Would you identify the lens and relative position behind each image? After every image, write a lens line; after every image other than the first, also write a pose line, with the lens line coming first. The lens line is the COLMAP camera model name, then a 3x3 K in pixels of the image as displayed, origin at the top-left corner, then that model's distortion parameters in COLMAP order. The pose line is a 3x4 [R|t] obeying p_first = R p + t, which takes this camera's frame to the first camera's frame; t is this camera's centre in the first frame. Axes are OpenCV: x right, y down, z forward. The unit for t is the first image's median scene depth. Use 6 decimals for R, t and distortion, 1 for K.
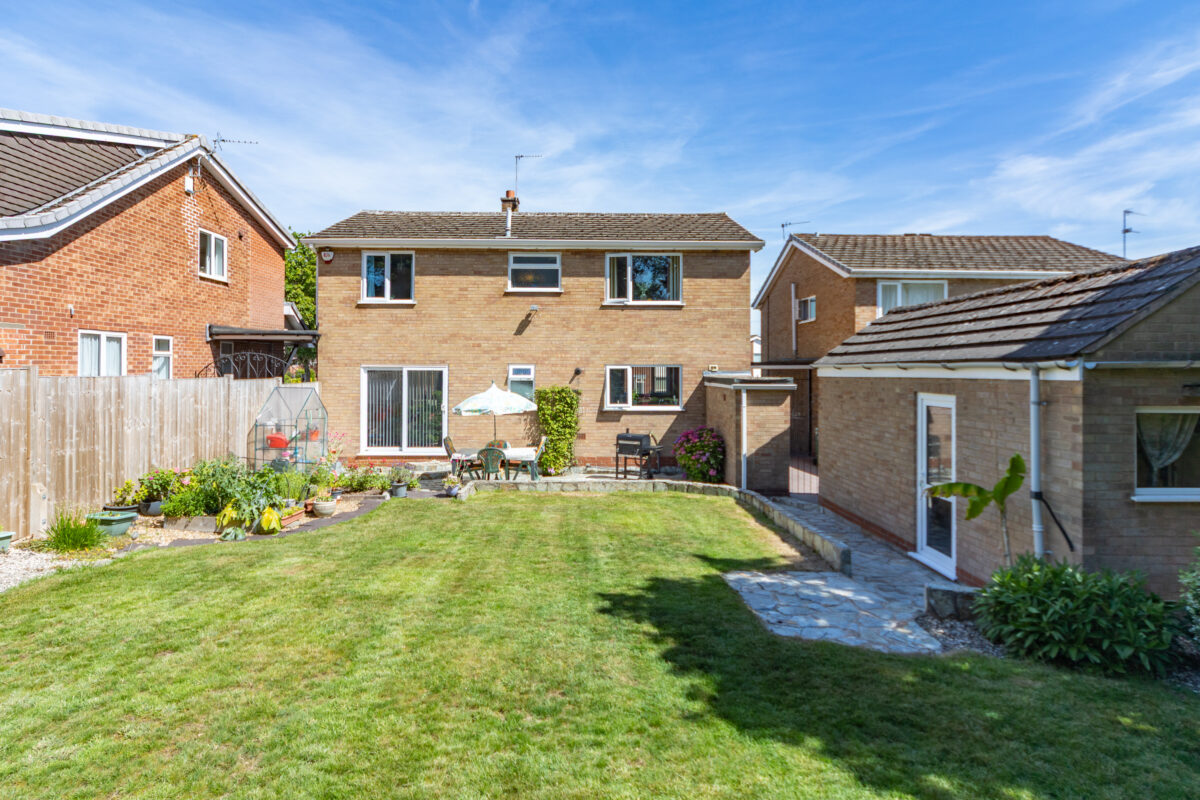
lens RADIAL K [[616.1, 0, 596.2], [0, 616.1, 367.4], [0, 0, 1]] dist [-0.000499, -0.000036]
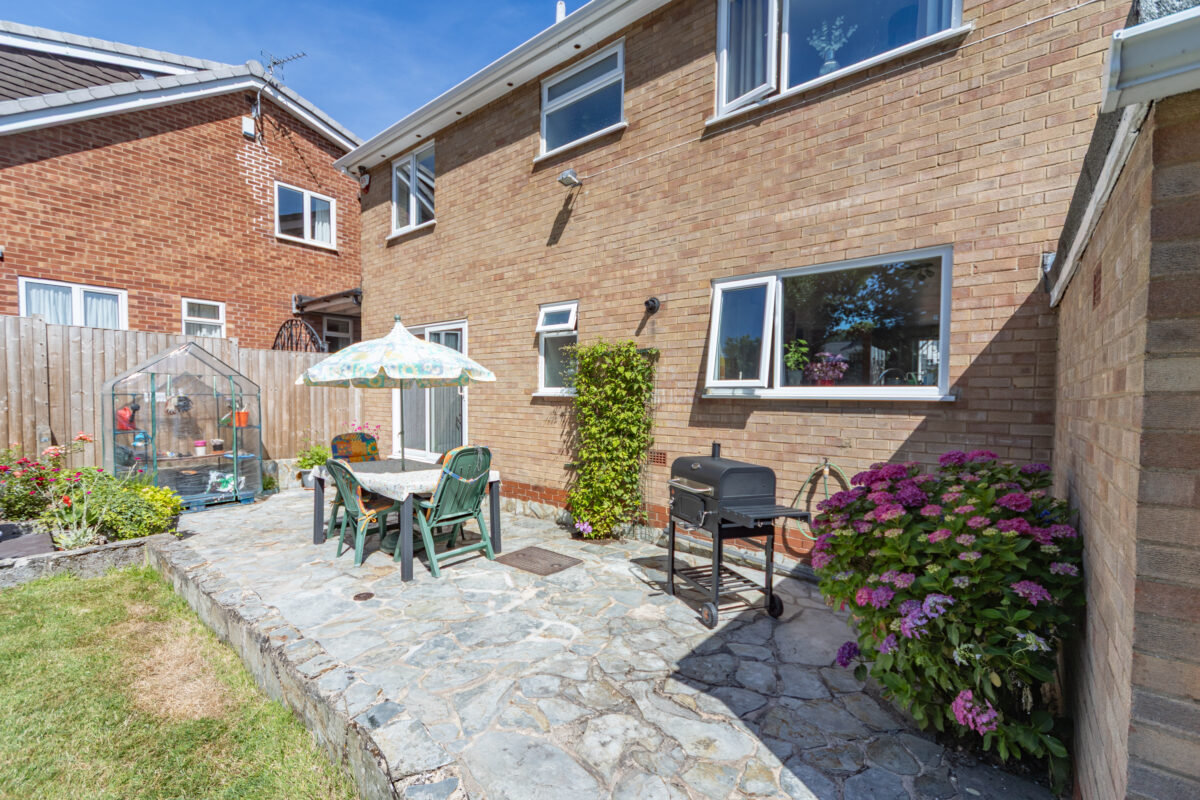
lens RADIAL K [[503.1, 0, 604.8], [0, 503.1, 416.8], [0, 0, 1]] dist [0.008757, 0.000327]
pose [[0.756338, 0.031880, -0.653404, 0.175956], [-0.010019, 0.999259, 0.037157, 0.071084], [0.654104, -0.021556, 0.756097, 0.715950]]
